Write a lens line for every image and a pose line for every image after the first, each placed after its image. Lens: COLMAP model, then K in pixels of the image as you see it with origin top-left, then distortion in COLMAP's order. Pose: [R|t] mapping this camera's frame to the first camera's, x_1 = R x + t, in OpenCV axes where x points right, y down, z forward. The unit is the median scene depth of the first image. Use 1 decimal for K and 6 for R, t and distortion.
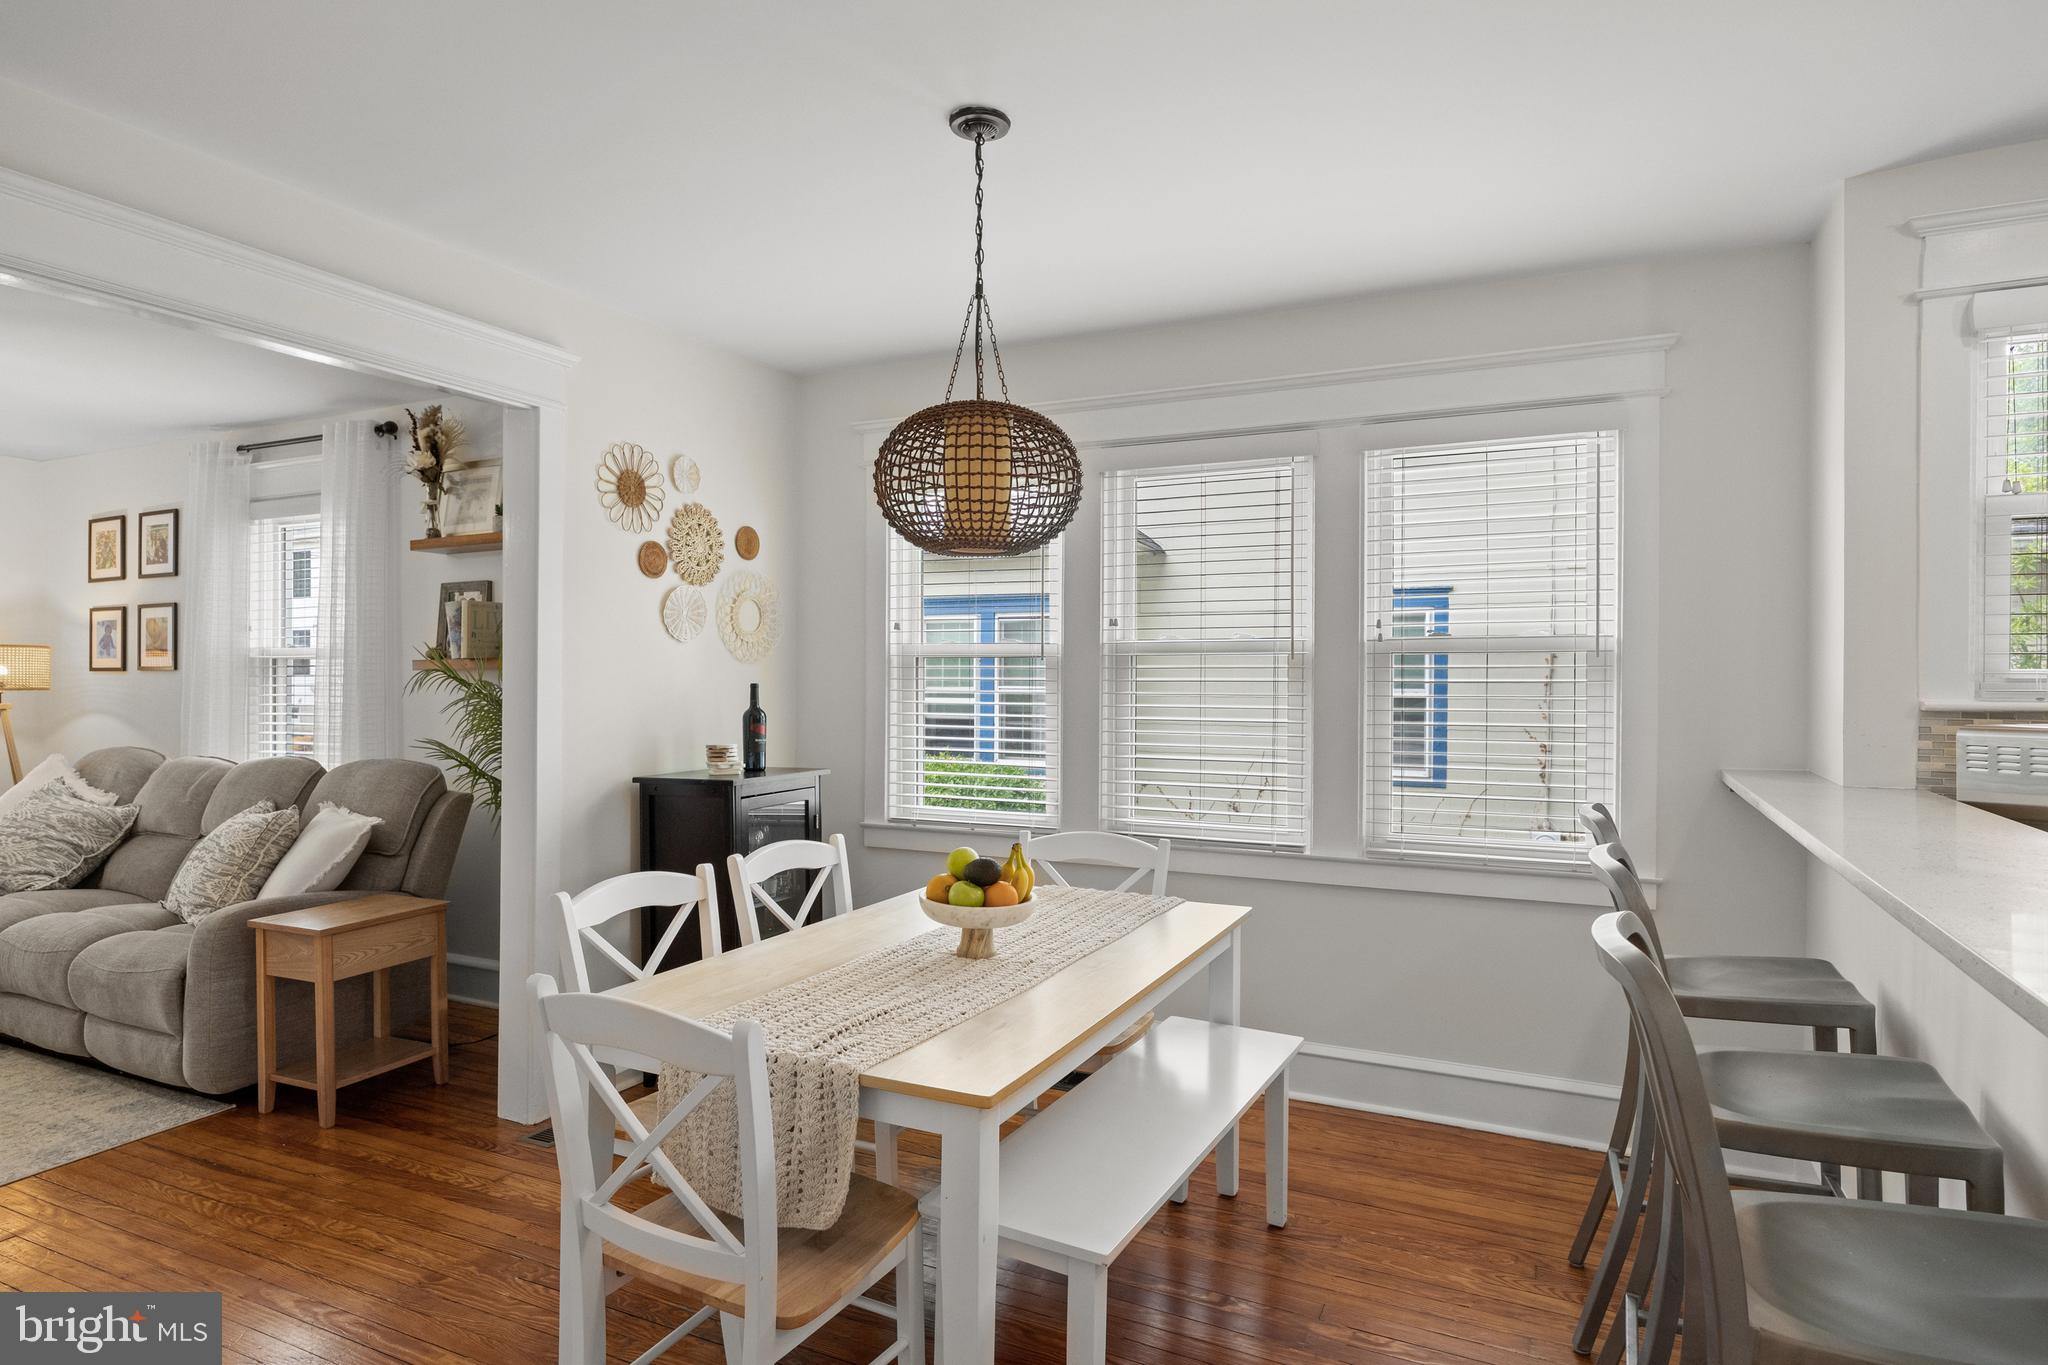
lens RADIAL K [[1134.1, 0, 1019.0], [0, 1134.1, 687.6], [0, 0, 1]] dist [-0.008017, -0.000446]
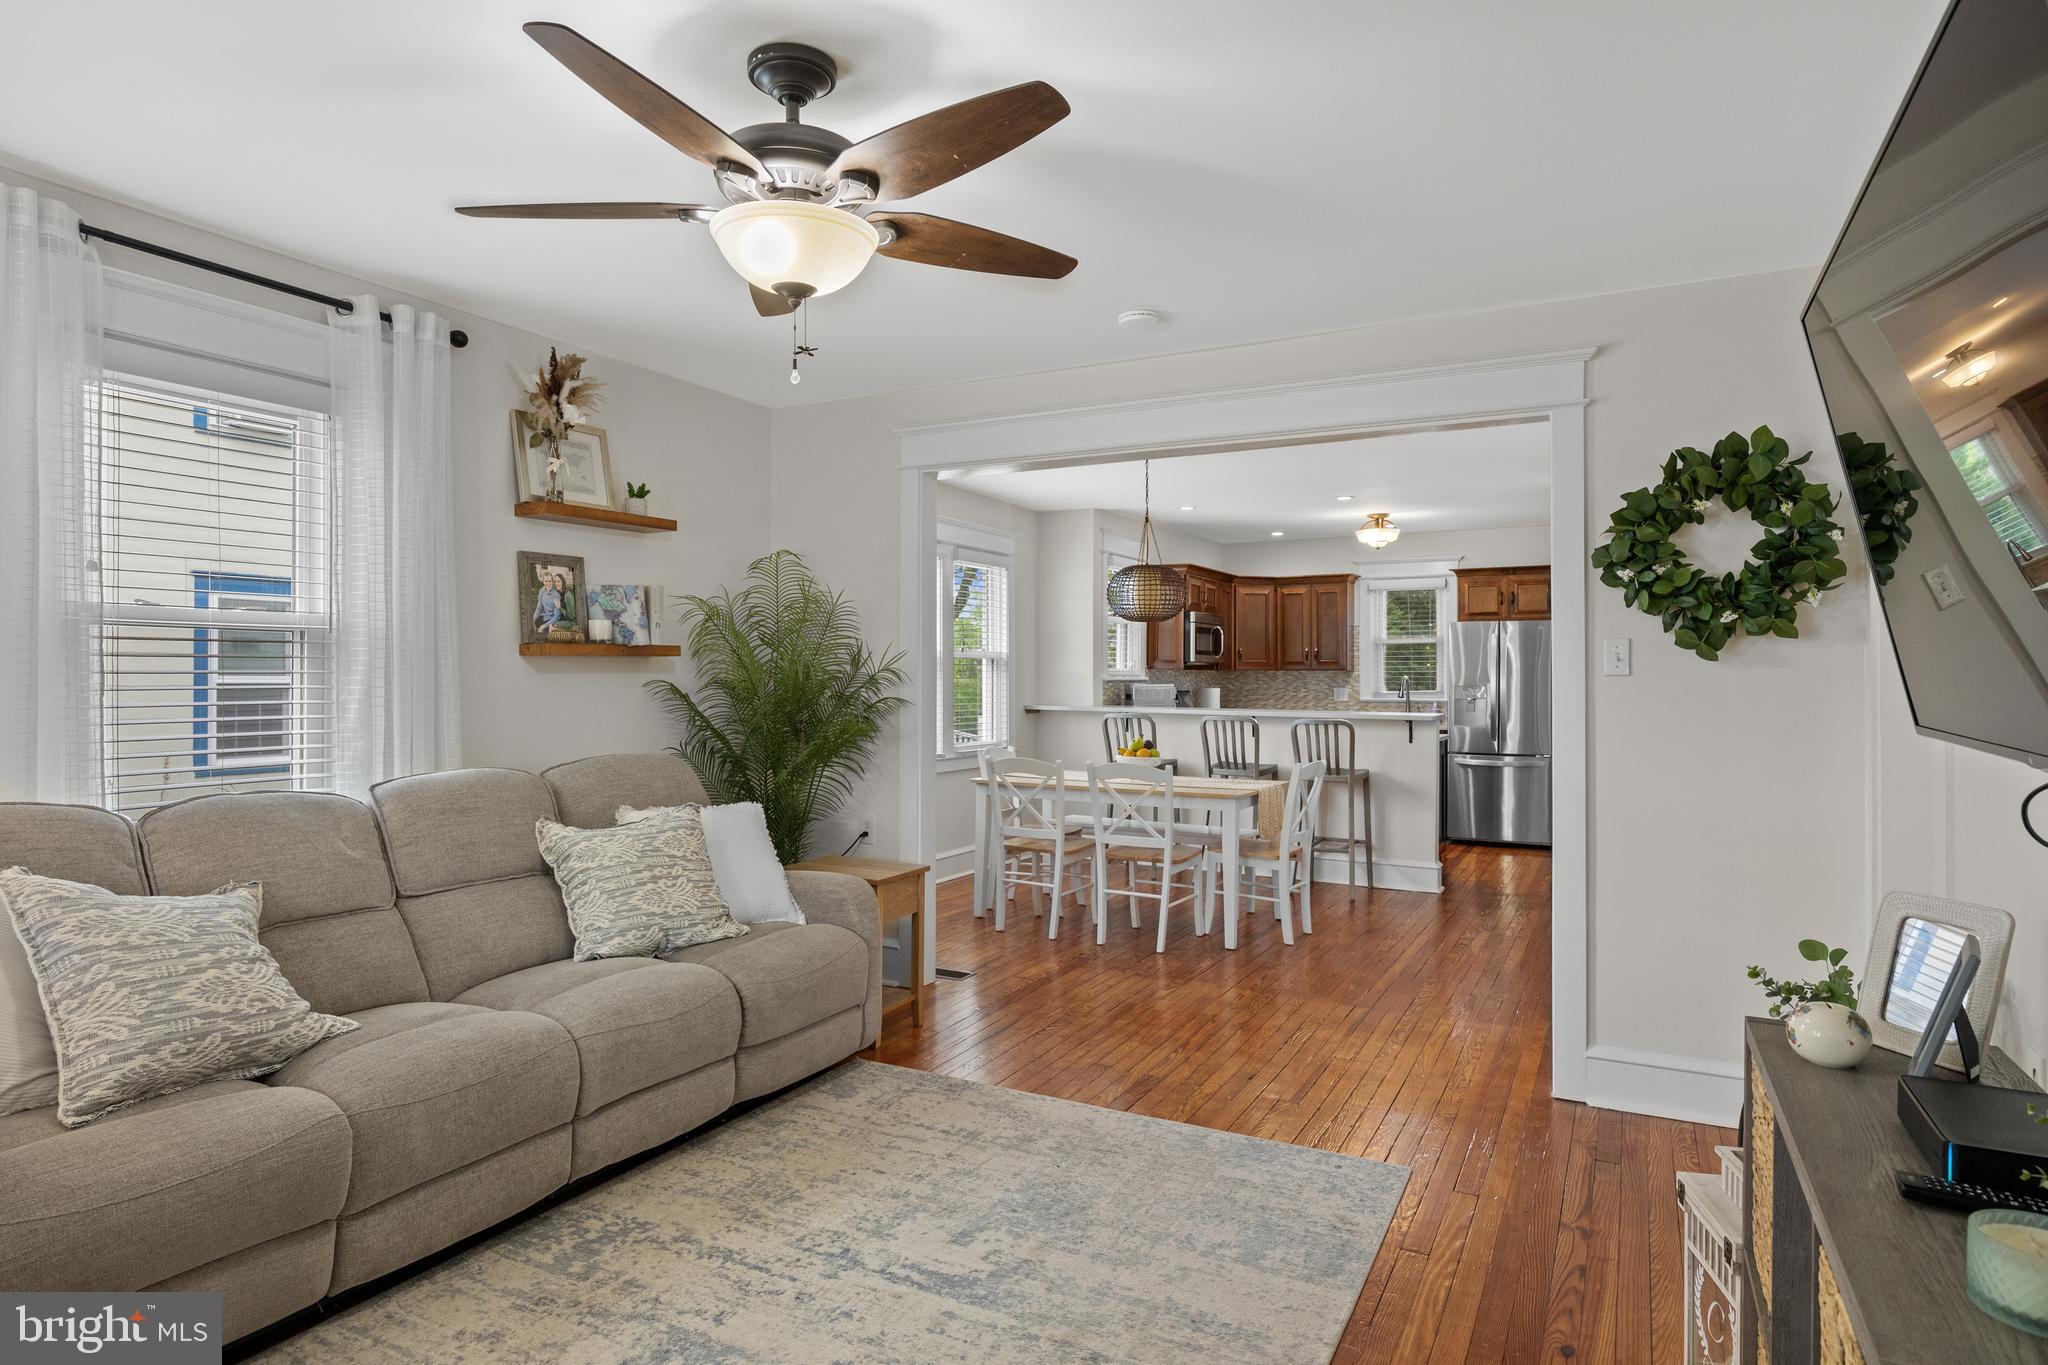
lens RADIAL K [[1134.1, 0, 1005.5], [0, 1134.1, 682.7], [0, 0, 1]] dist [-0.008017, -0.000446]
pose [[0.063064, -0.008193, 0.997976, -1.341207], [0.000464, 0.999966, 0.008181, -0.001083], [-0.998009, -0.000053, 0.063065, 0.593642]]
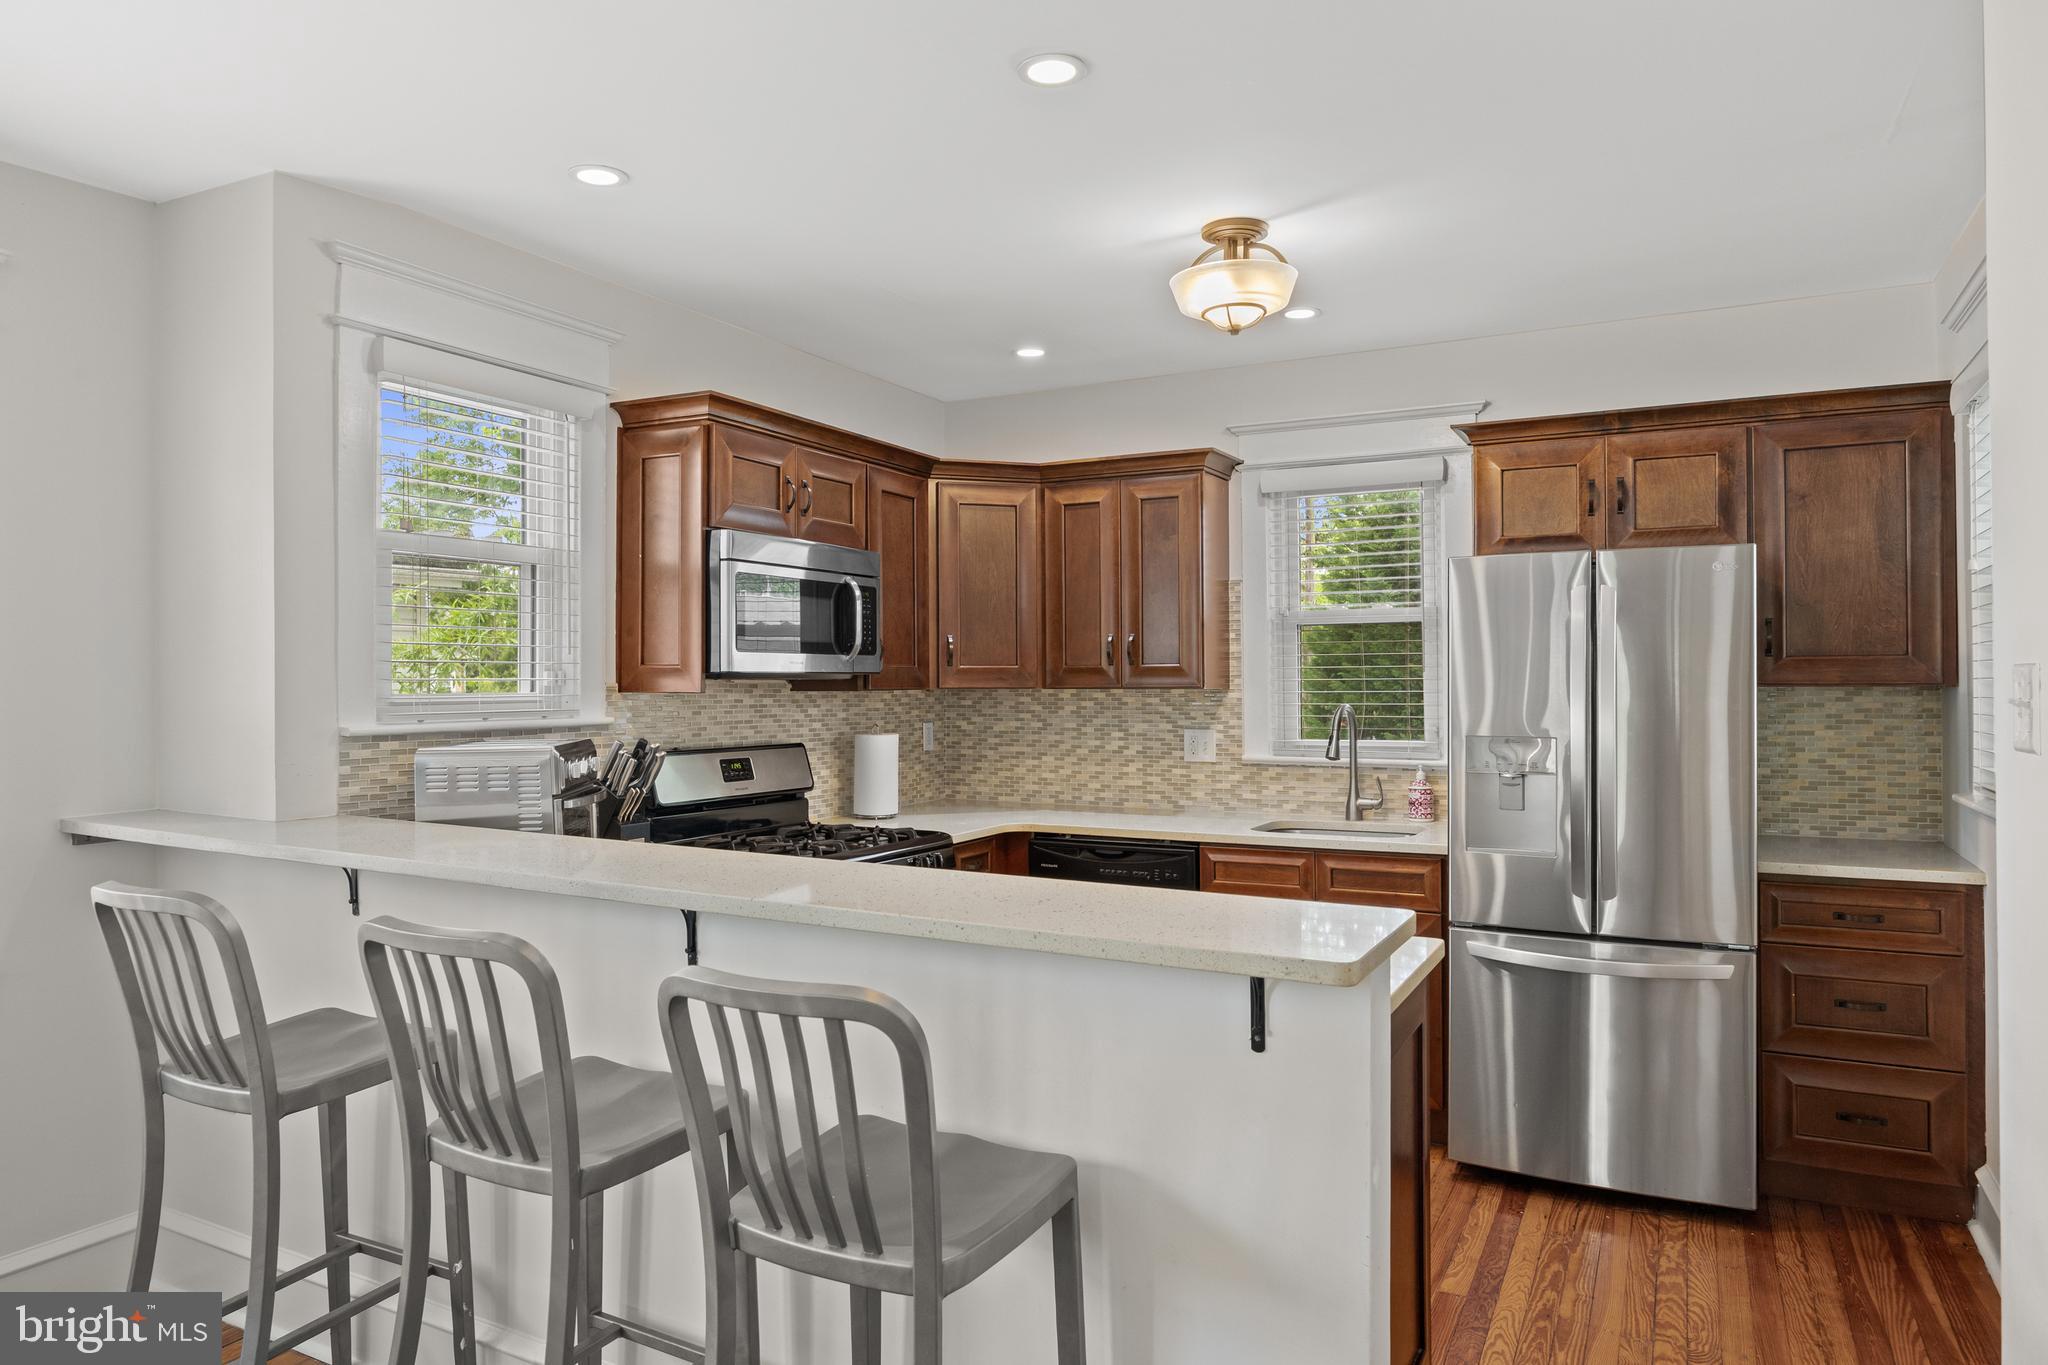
lens RADIAL K [[1265.6, 0, 1015.7], [0, 1265.6, 680.3], [0, 0, 1]] dist [-0.014786, 0.000639]
pose [[0.035820, -0.003105, 0.999353, -0.167254], [0.005186, 0.999982, 0.002921, -0.016542], [-0.999345, 0.005078, 0.035835, 0.205245]]
